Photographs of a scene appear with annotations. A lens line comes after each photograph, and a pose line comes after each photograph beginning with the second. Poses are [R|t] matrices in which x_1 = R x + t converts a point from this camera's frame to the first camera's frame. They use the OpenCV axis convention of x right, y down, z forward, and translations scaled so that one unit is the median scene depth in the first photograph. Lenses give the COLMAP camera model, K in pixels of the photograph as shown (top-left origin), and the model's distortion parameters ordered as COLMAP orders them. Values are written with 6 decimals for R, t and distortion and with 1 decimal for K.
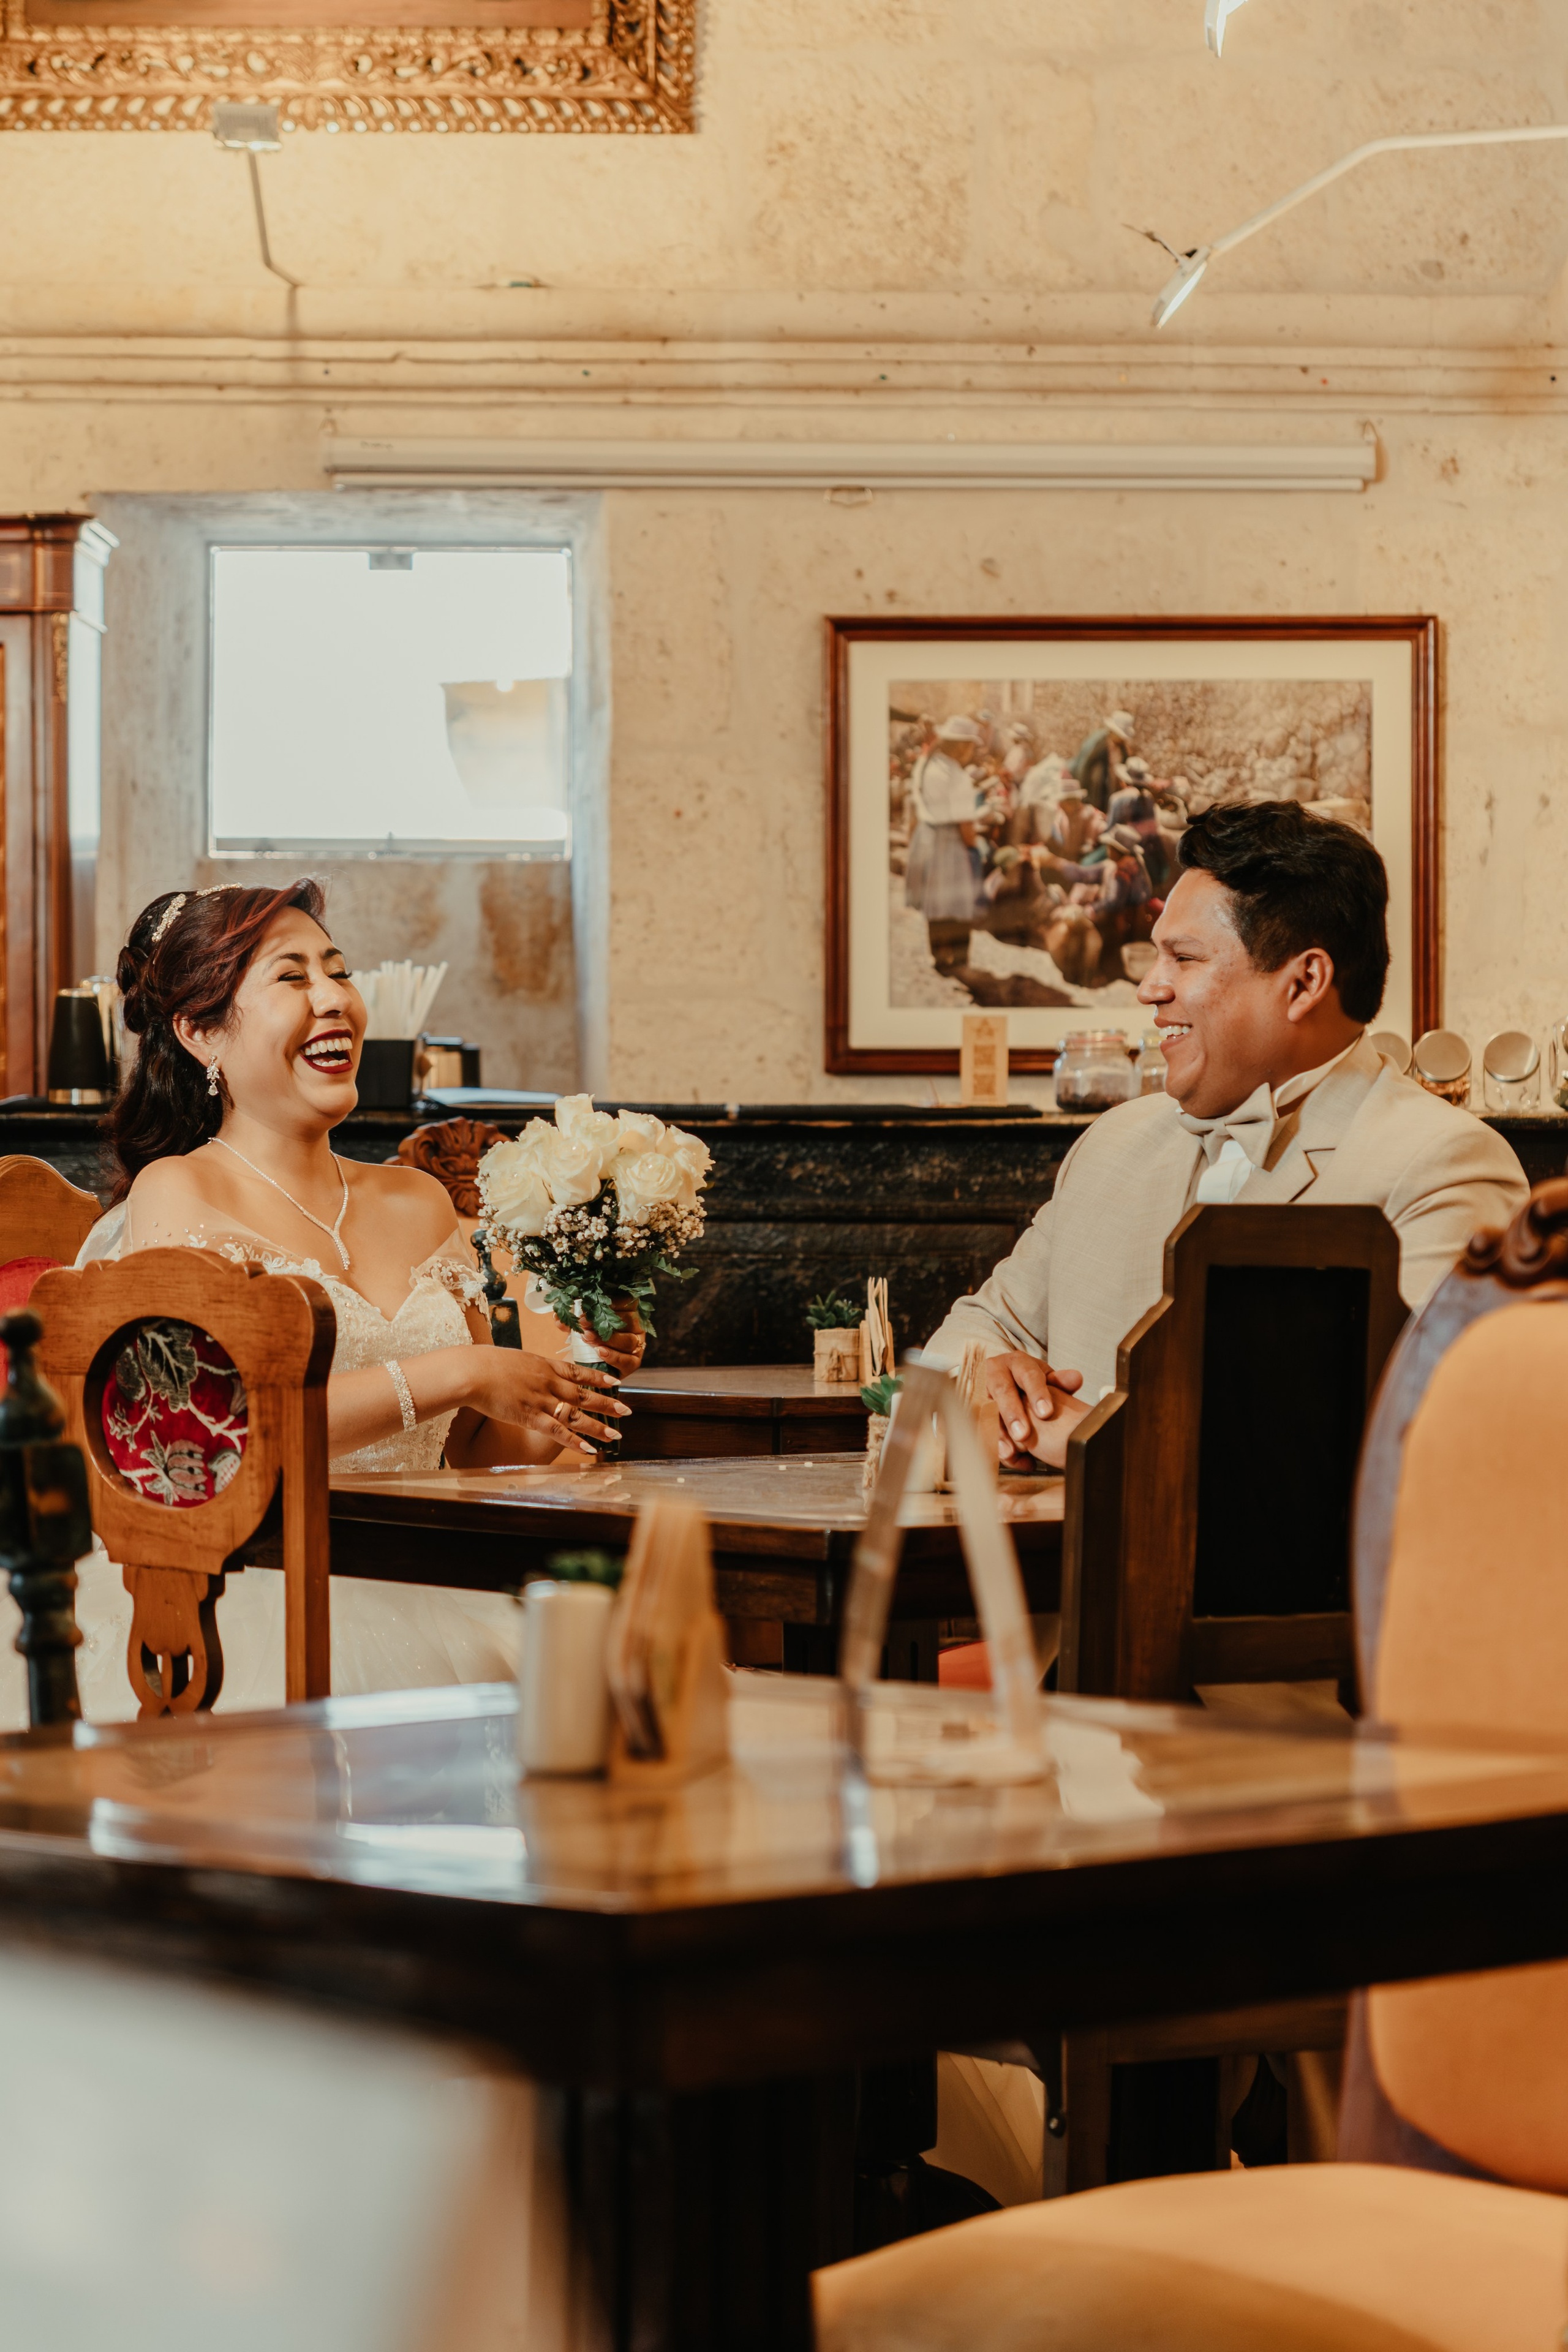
lens RADIAL K [[5726.5, 0, 777.4], [0, 5726.5, 1103.3], [0, 0, 1]] dist [-0.003229, -0.025510]
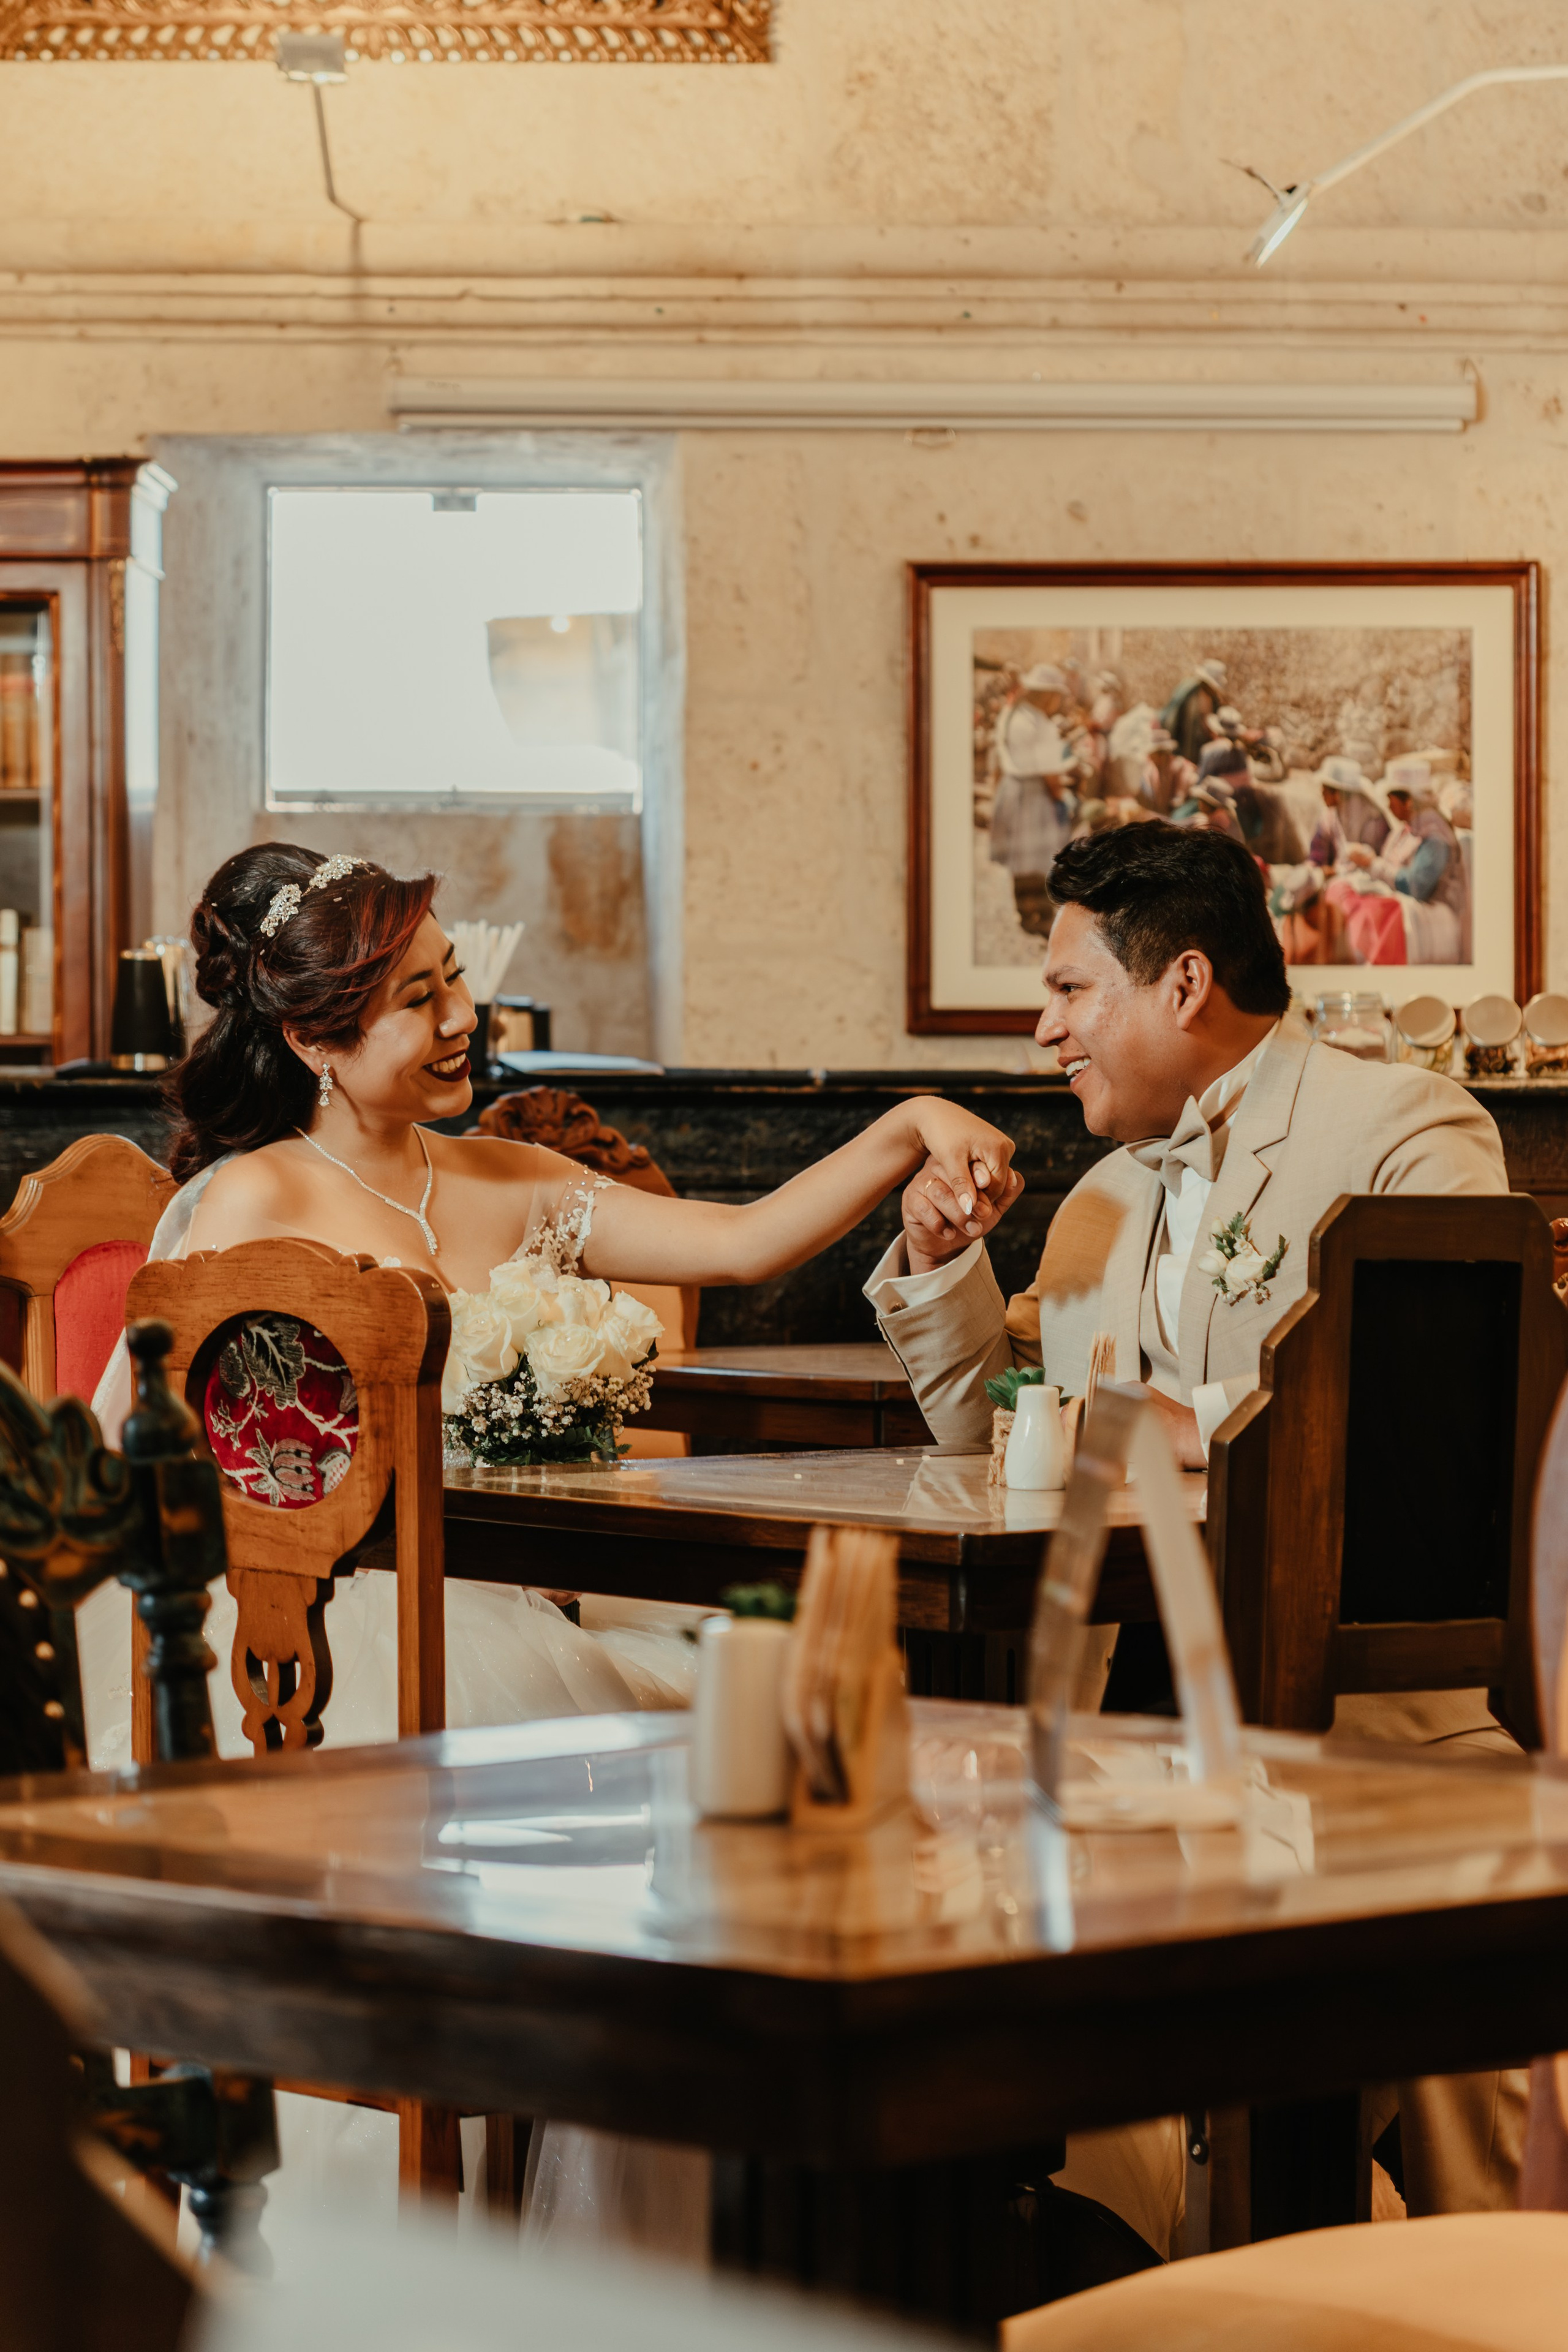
lens RADIAL K [[5909.5, 0, 794.2], [0, 5909.5, 1032.4], [0, 0, 1]] dist [-0.016004, 0.236411]
pose [[0.999989, -0.000262, -0.004580, -0.006098], [0.000251, 0.999997, -0.002489, -0.003077], [0.004581, 0.002487, 0.999986, 0.001927]]
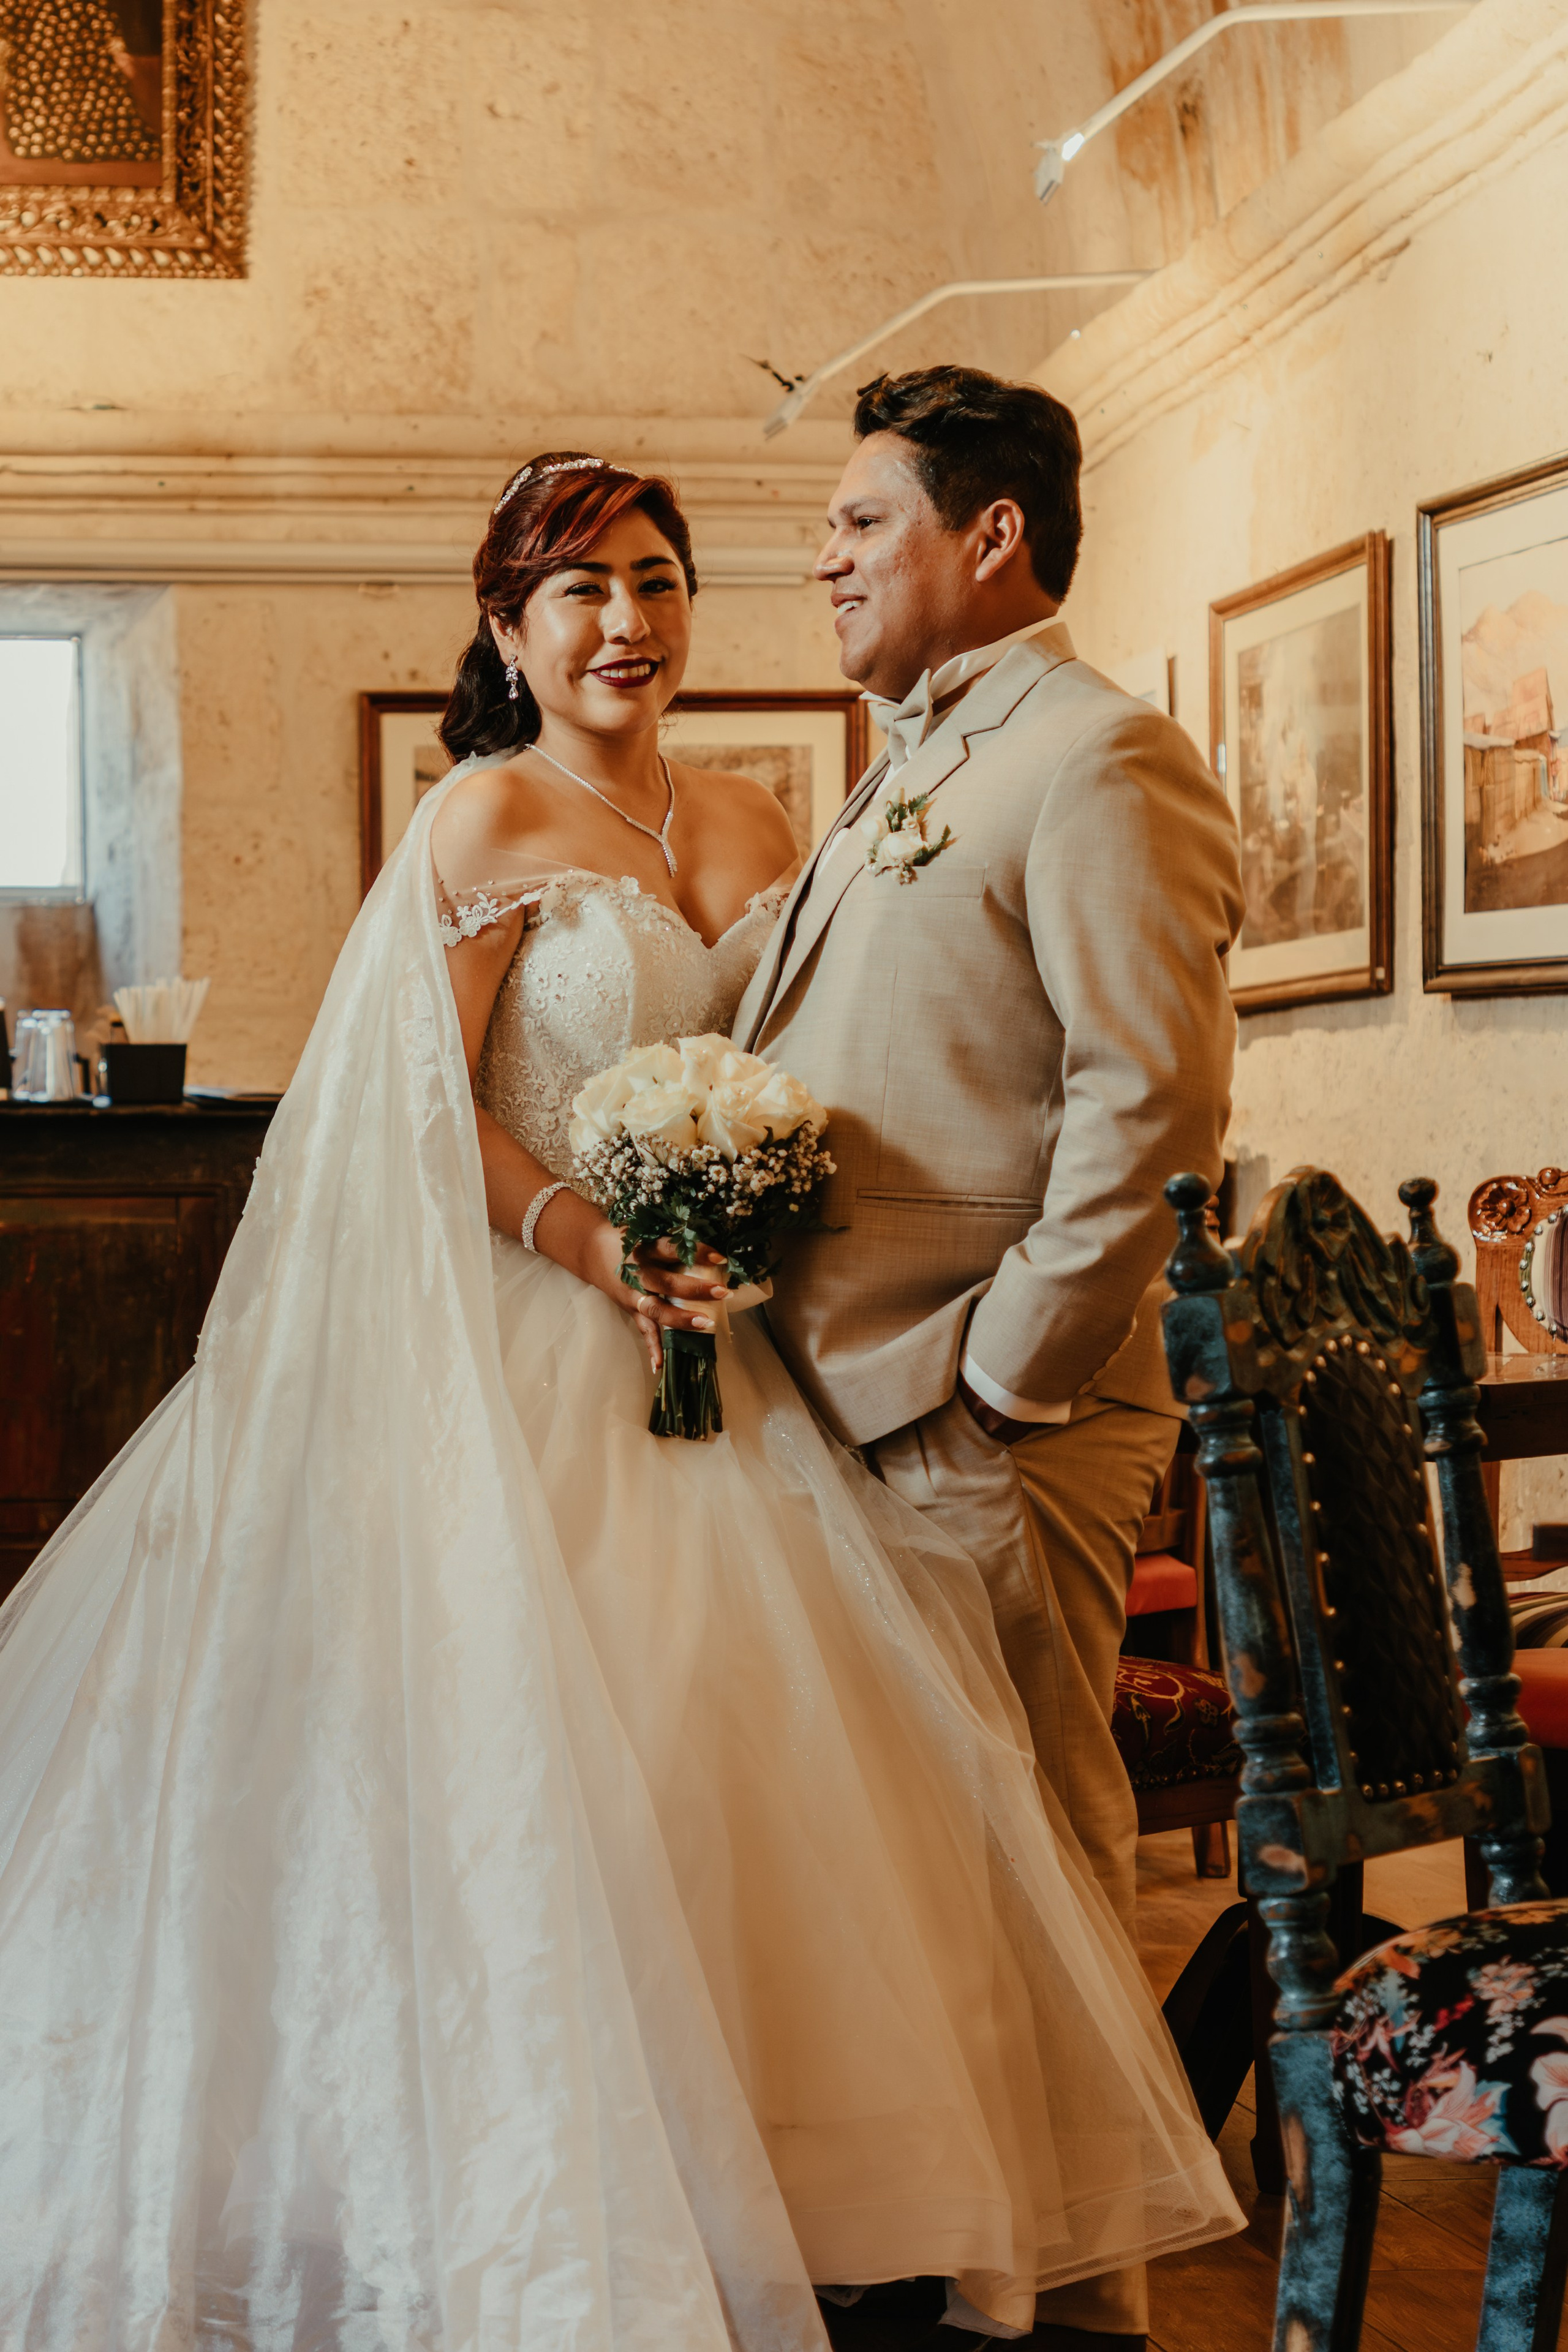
lens RADIAL K [[4938.7, 0, -26.8], [0, 4938.7, 1441.7], [0, 0, 1]] dist [0.008166, -0.239927]
pose [[0.994979, -0.015725, 0.098842, -0.174692], [0.009856, 0.998174, 0.059588, 0.008134], [-0.099598, -0.058314, 0.993317, -0.016256]]
